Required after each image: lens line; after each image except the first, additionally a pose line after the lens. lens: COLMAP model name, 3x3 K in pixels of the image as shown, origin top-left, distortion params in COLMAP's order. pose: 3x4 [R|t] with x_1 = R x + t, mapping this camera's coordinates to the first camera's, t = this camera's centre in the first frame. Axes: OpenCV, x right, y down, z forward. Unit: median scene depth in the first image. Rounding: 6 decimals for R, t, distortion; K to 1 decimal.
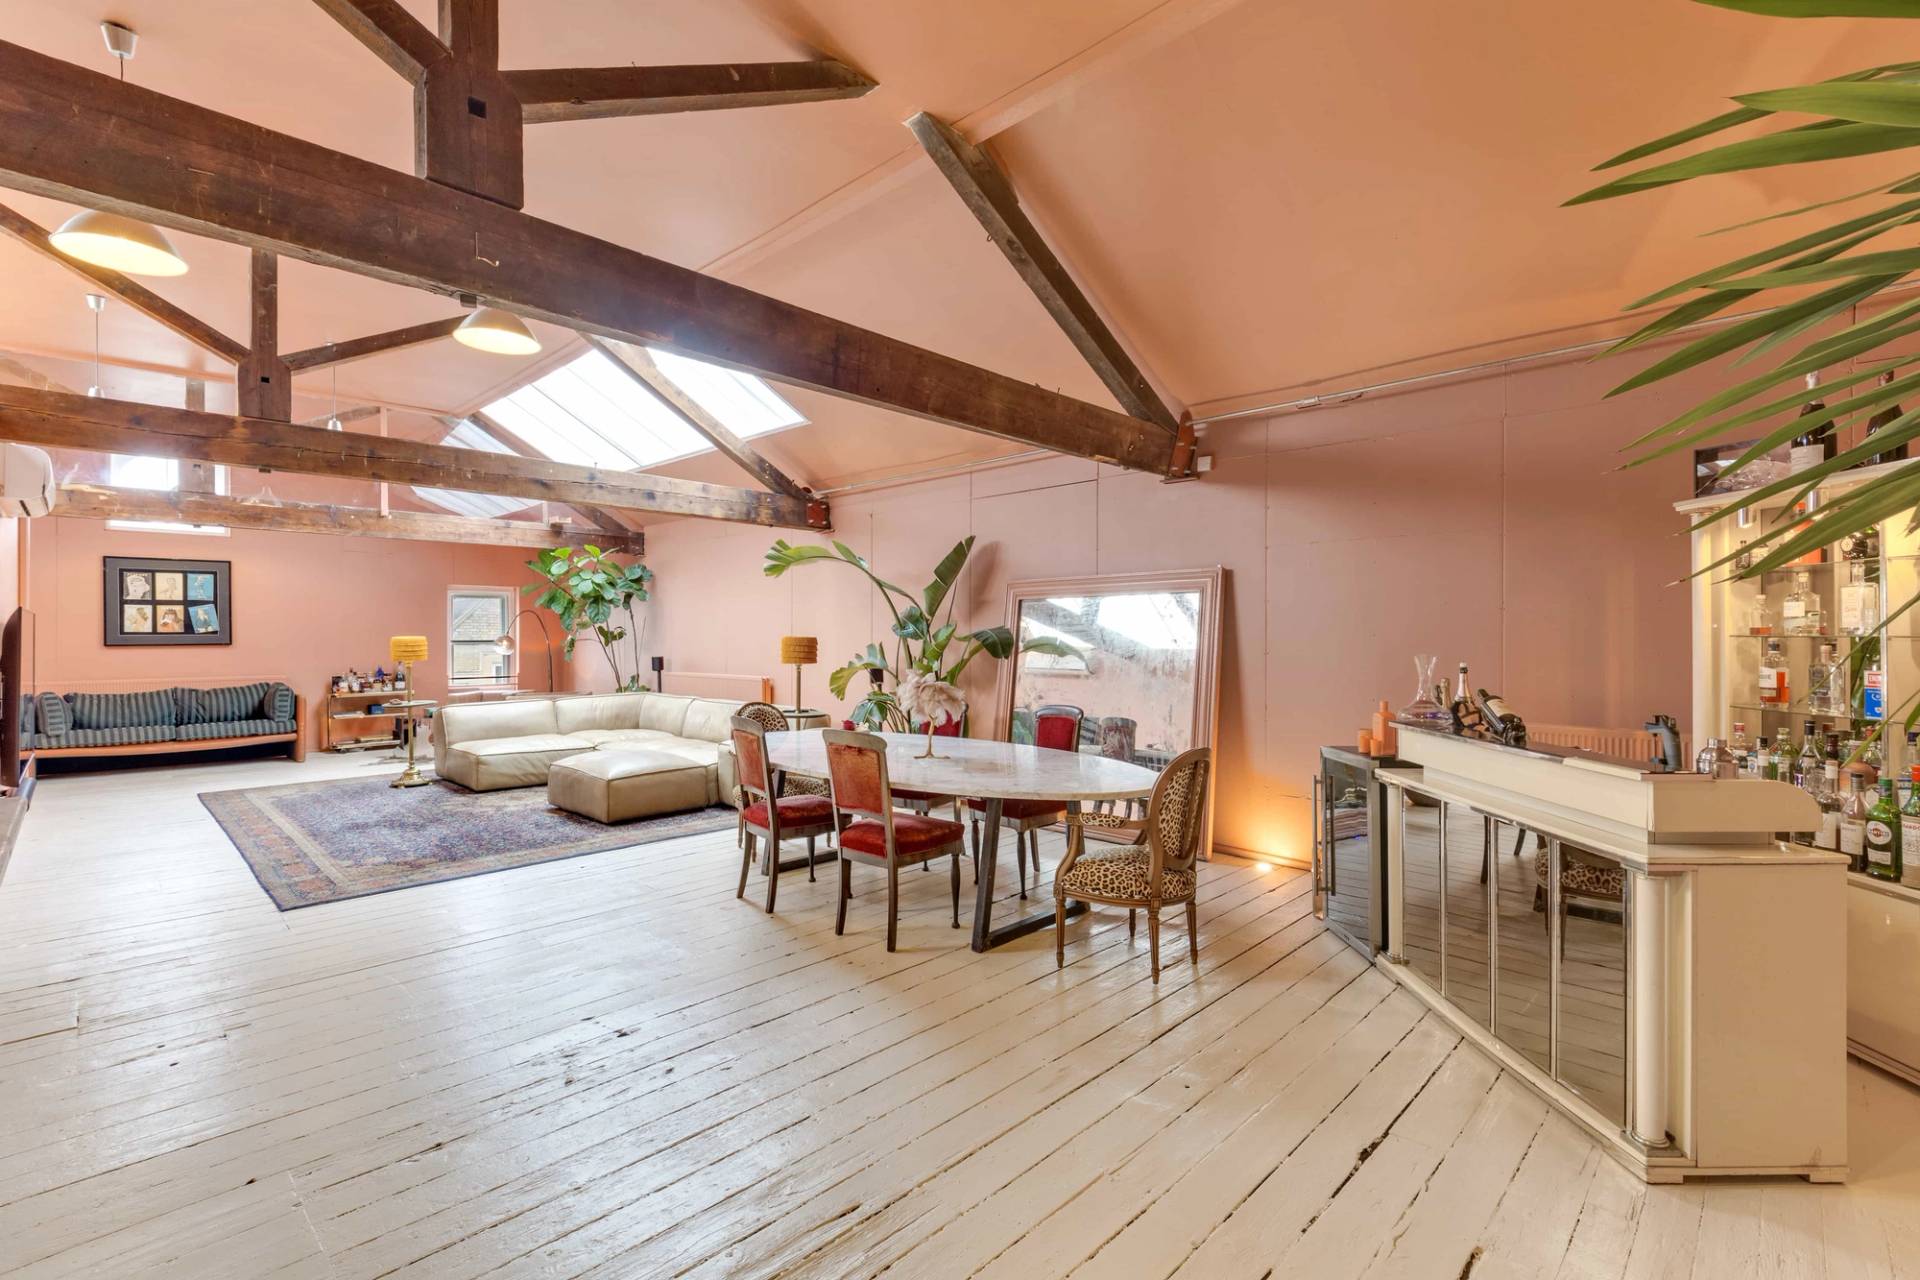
lens RADIAL K [[862.1, 0, 955.7], [0, 862.1, 635.5], [0, 0, 1]] dist [0.030366, -0.023931]
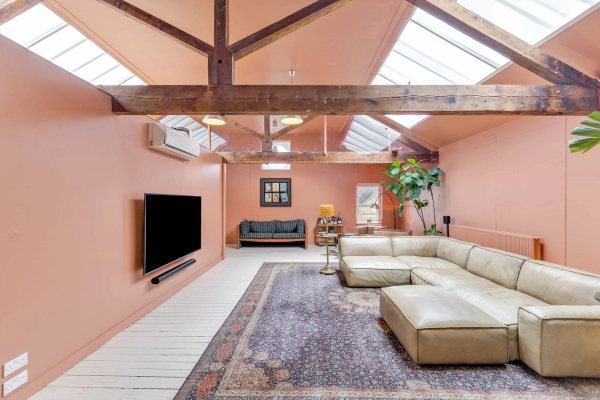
lens RADIAL K [[268.3, 0, 296.1], [0, 268.3, 200.7], [0, 0, 1]] dist [-0.000154, -0.000914]
pose [[0.684152, 0.000647, -0.729339, -0.158135], [-0.002608, 0.999995, -0.001560, -0.006867], [0.729335, 0.002969, 0.684151, 0.401841]]
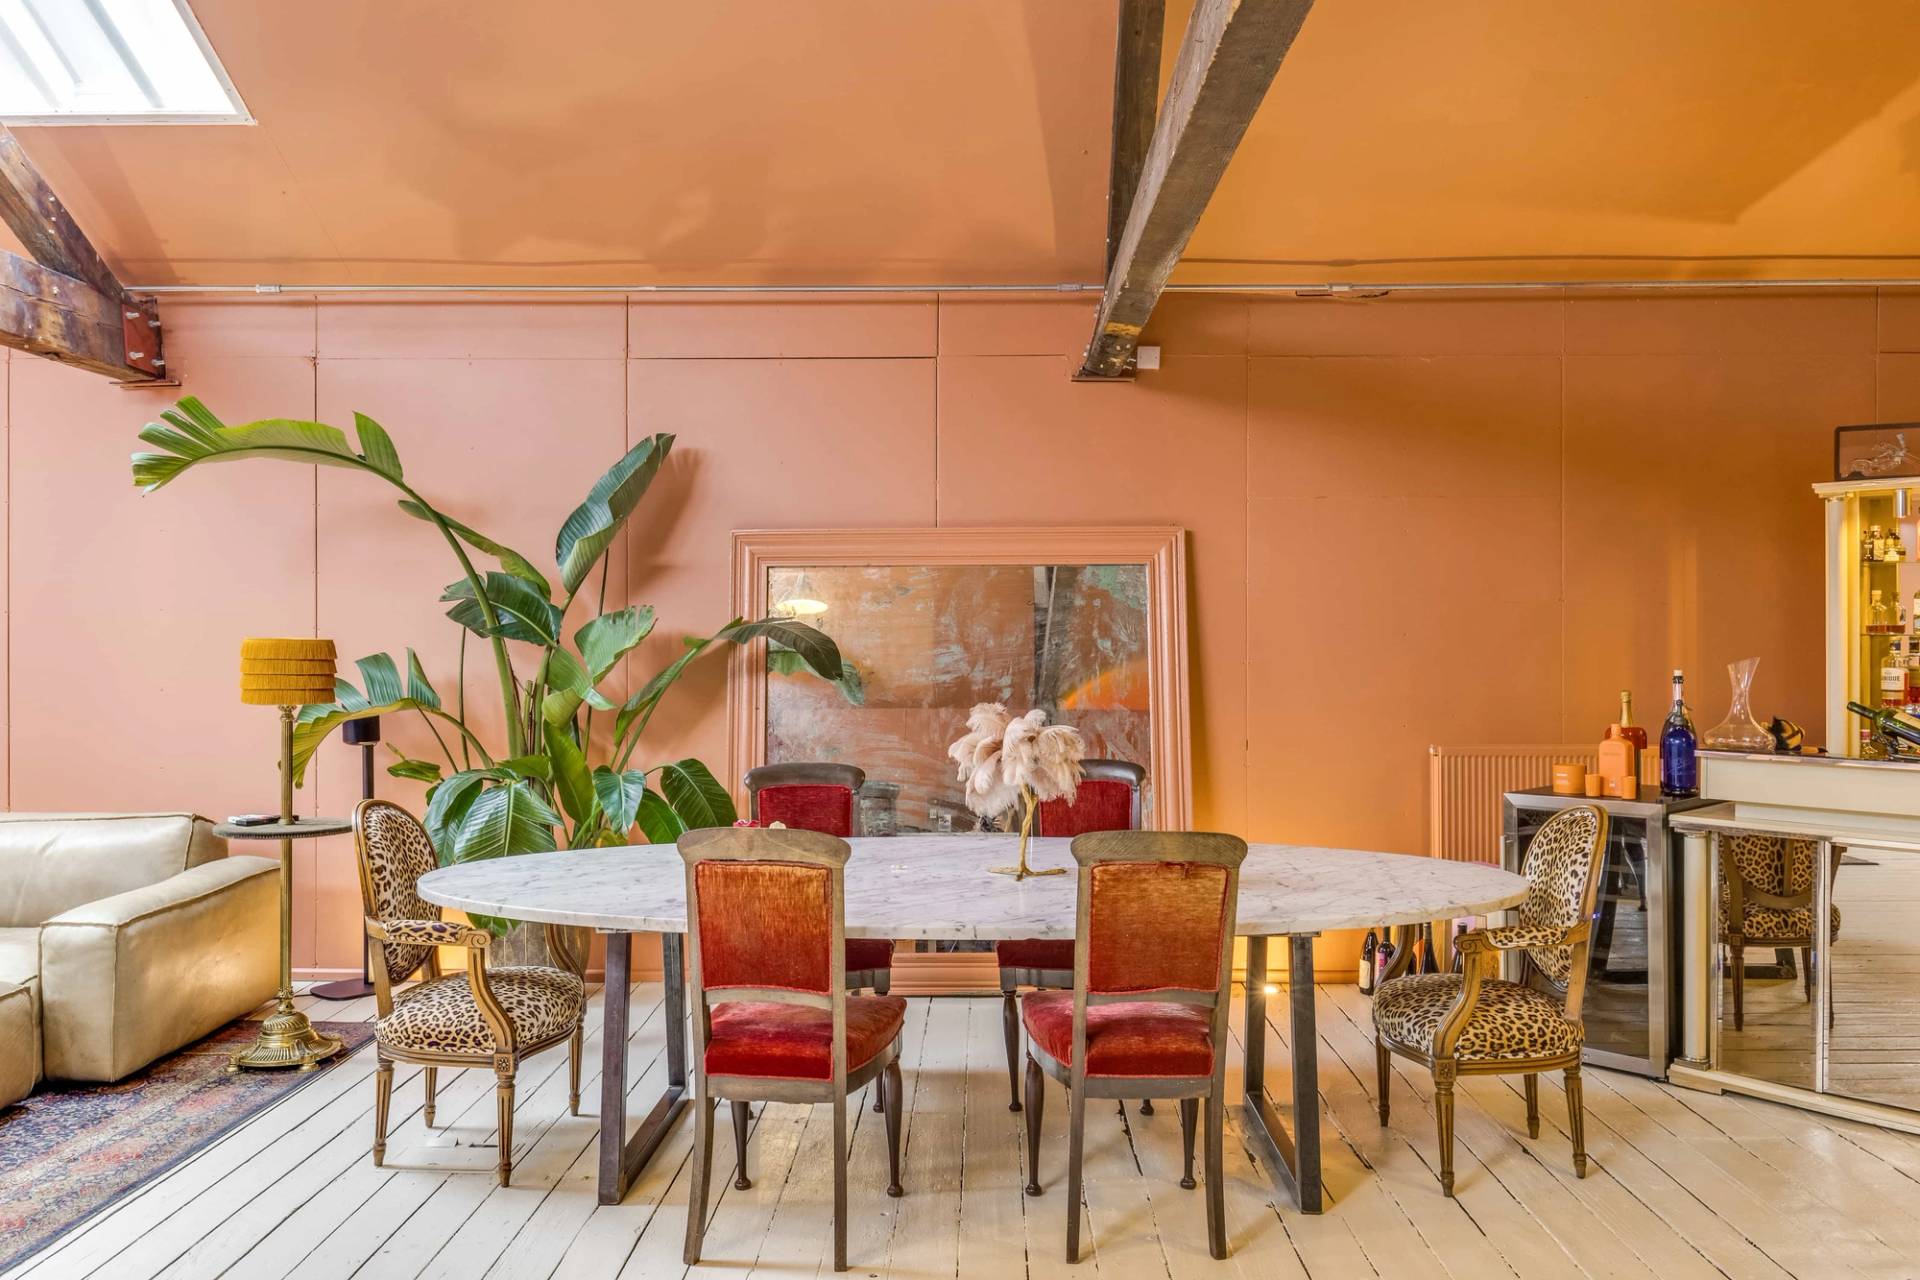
lens RADIAL K [[1463.3, 0, 960.0], [0, 1463.3, 640.0], [0, 0, 1]] dist [0.049698, -0.089938]
pose [[0.727353, -0.002389, 0.686259, -0.305099], [0.000670, 0.999996, 0.002771, 0.000305], [-0.686263, -0.001556, 0.727352, 0.188161]]
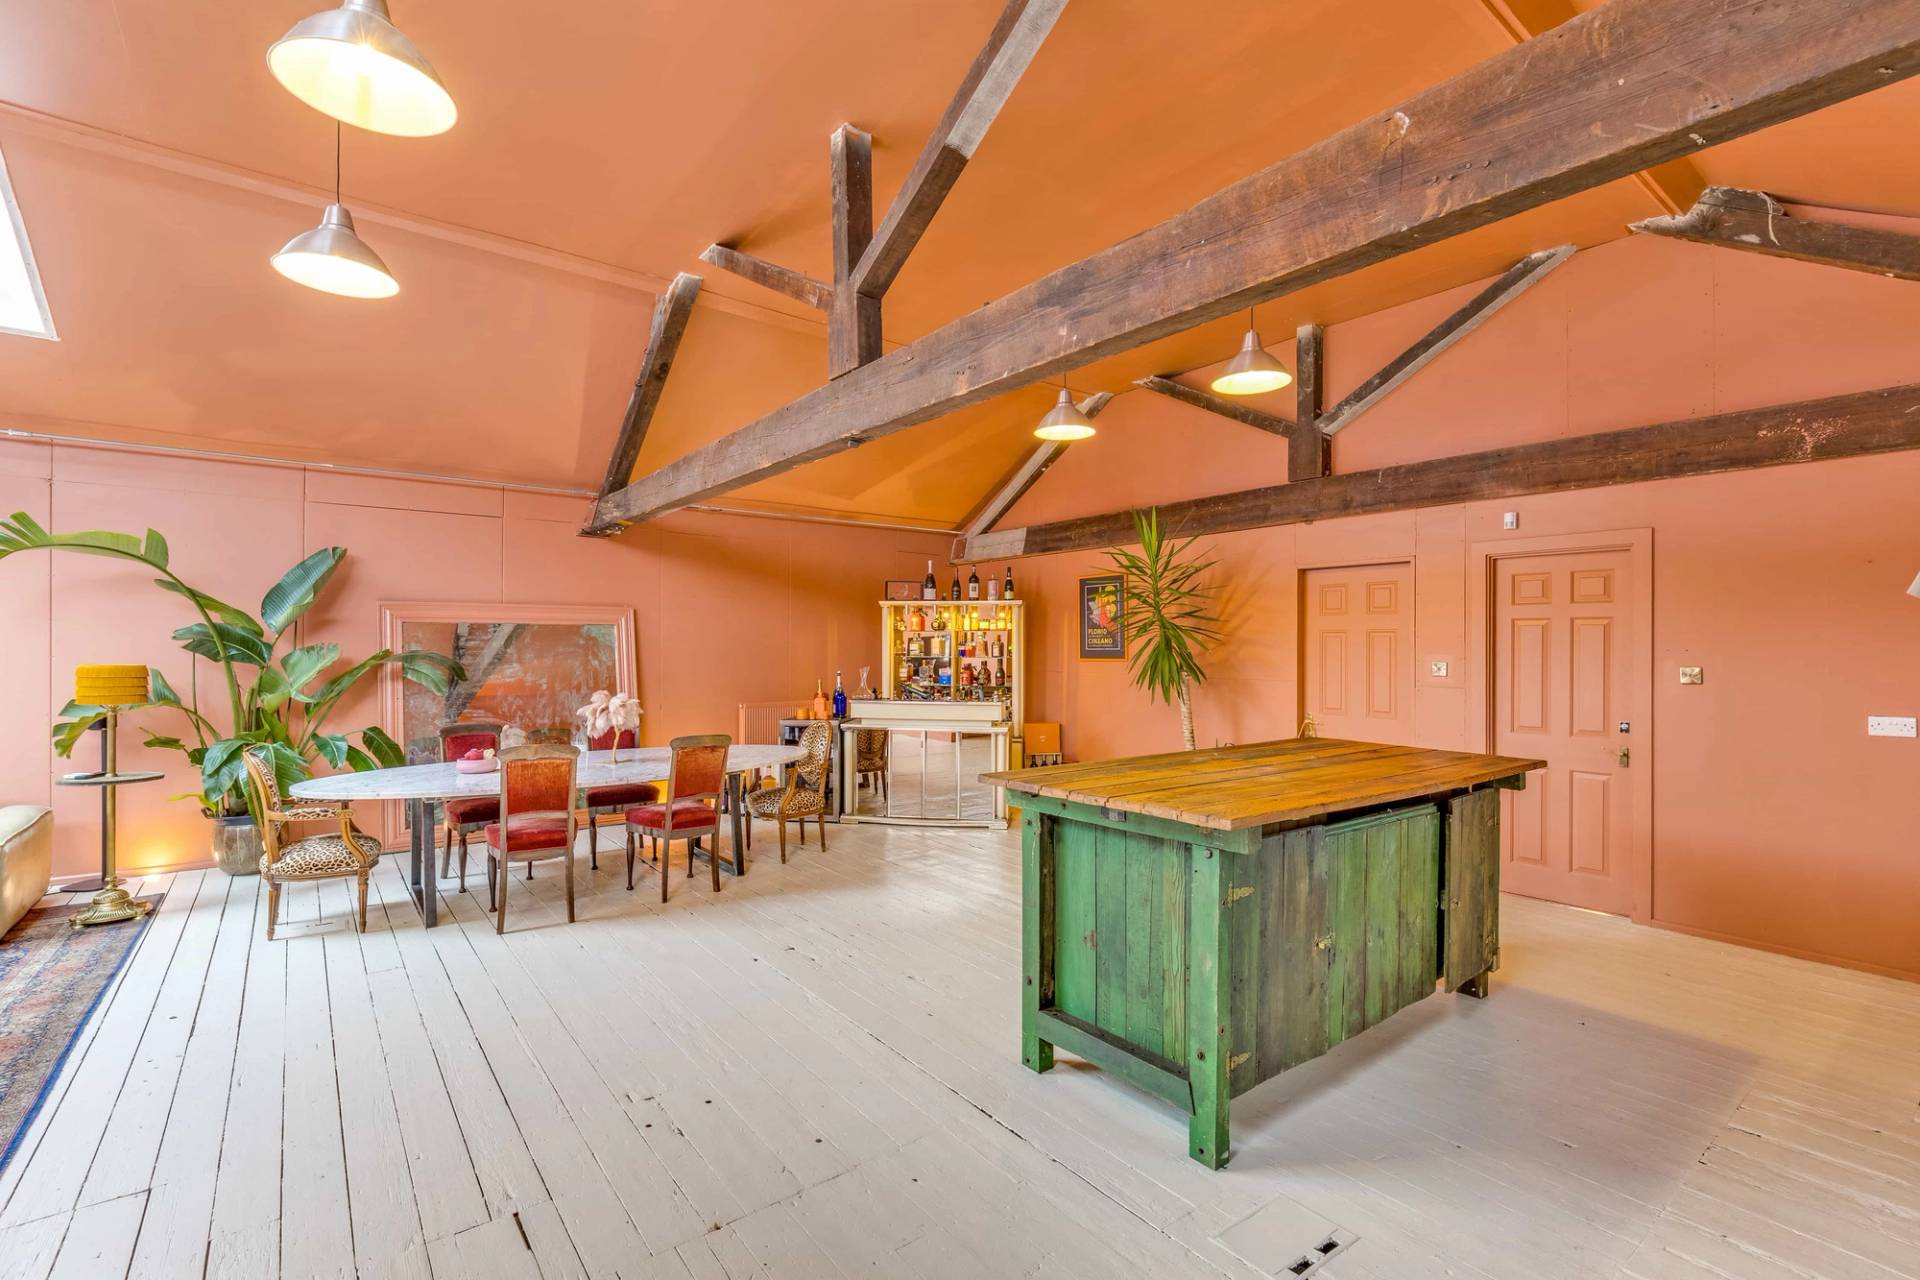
lens RADIAL K [[857.0, 0, 964.5], [0, 857.0, 647.8], [0, 0, 1]] dist [0.014190, -0.012039]
pose [[0.133682, -0.000448, 0.991024, -0.542425], [-0.002353, 0.999997, 0.000770, -0.010058], [-0.991021, -0.002435, 0.133681, 0.167836]]
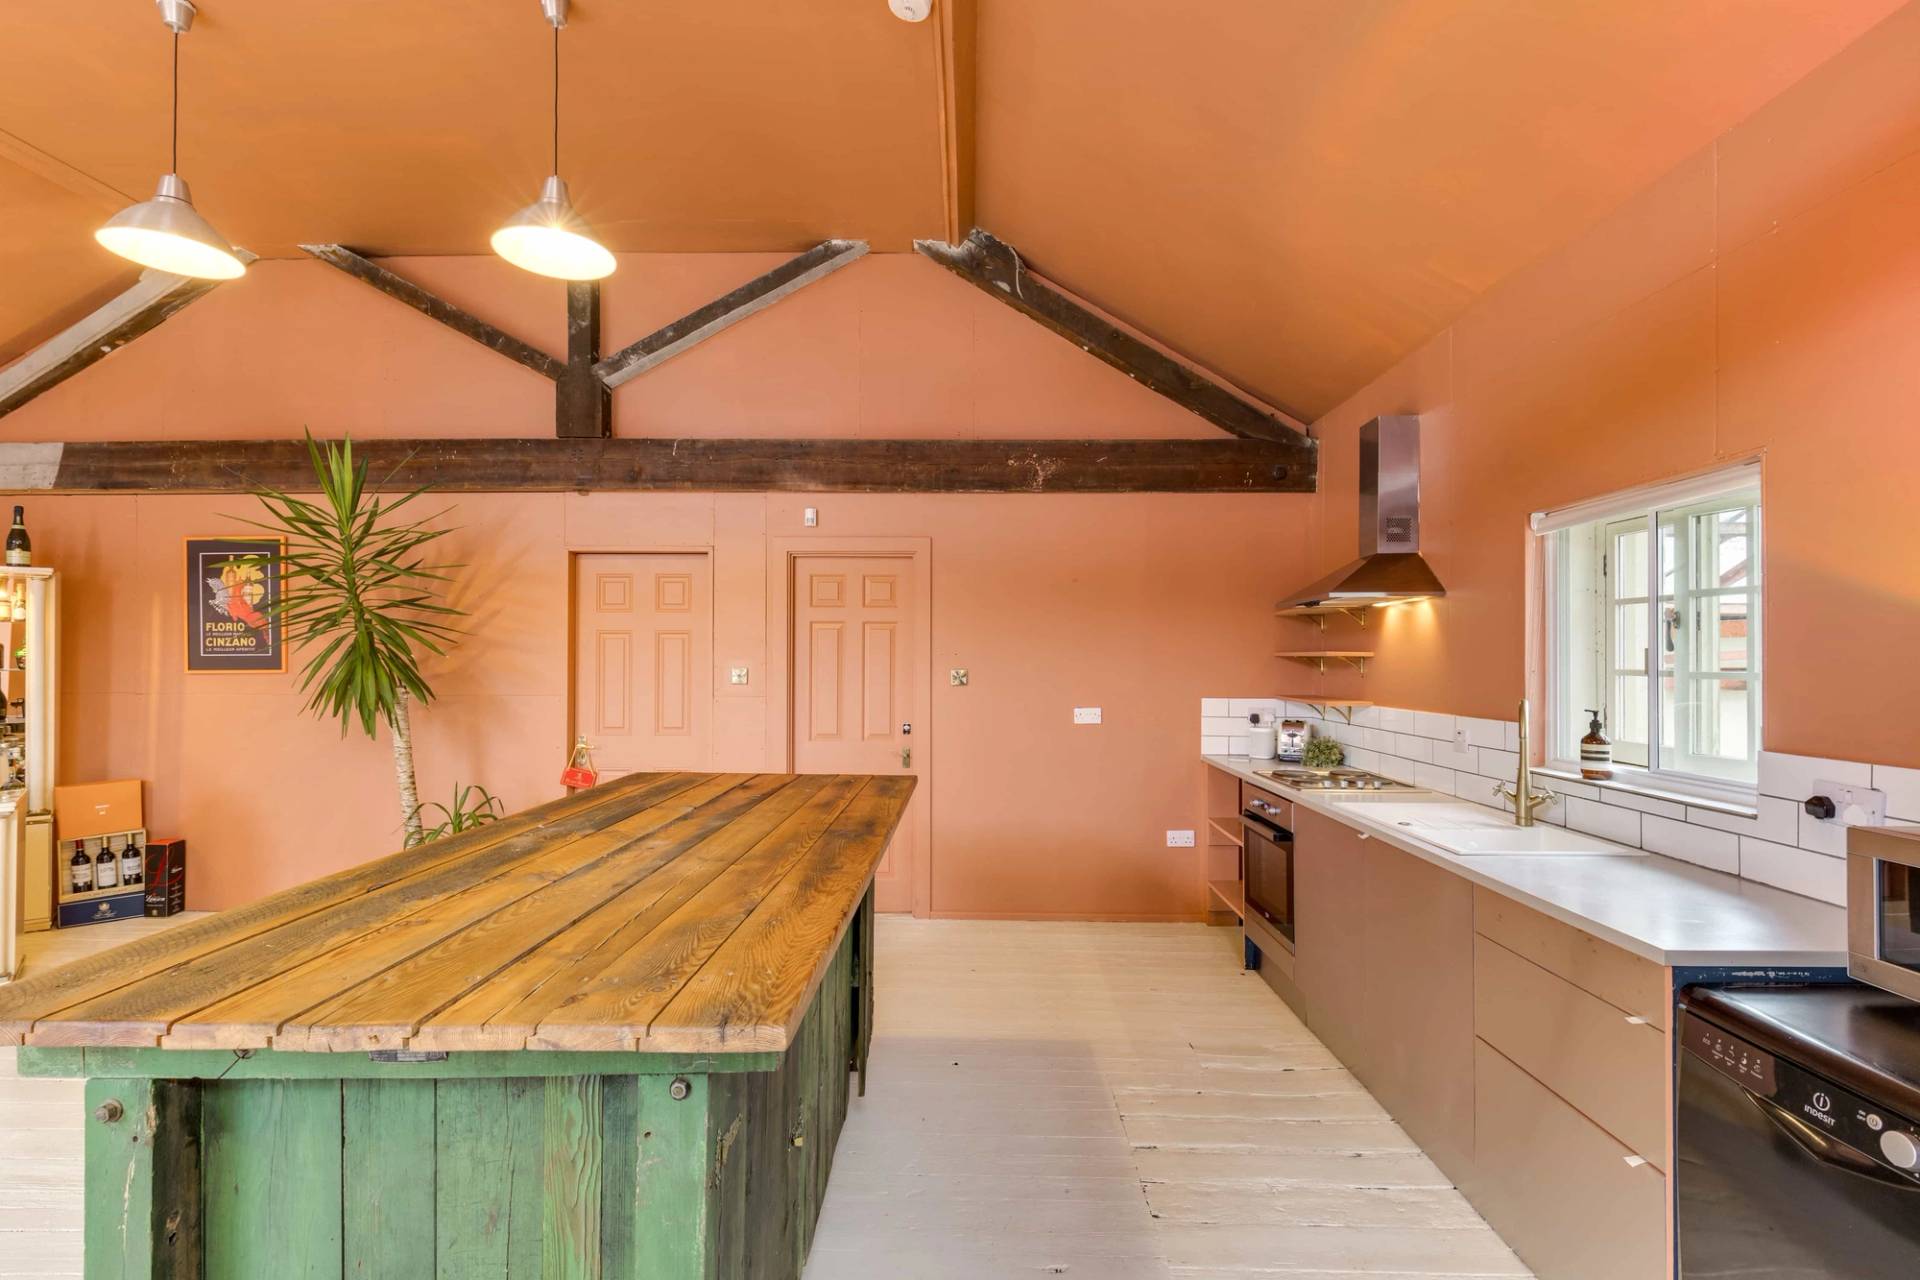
lens RADIAL K [[854.9, 0, 956.4], [0, 854.9, 652.1], [0, 0, 1]] dist [0.020141, -0.013990]
pose [[-0.682096, 0.004469, 0.731249, -0.387139], [-0.000917, 0.999975, -0.006967, -0.006987], [-0.731262, -0.005423, -0.682075, 0.182522]]
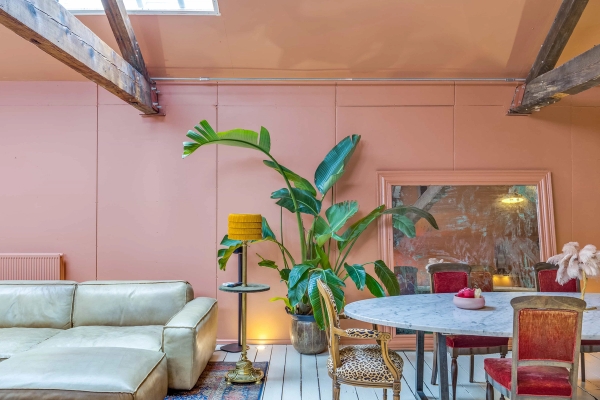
lens RADIAL K [[527.7, 0, 300.0], [0, 527.7, 200.0], [0, 0, 1]] dist [0.003850, -0.008671]
pose [[0.713097, 0.007892, 0.701021, -0.416380], [-0.000844, 0.999946, -0.010398, -0.006575], [-0.701065, 0.006824, 0.713065, 0.345660]]
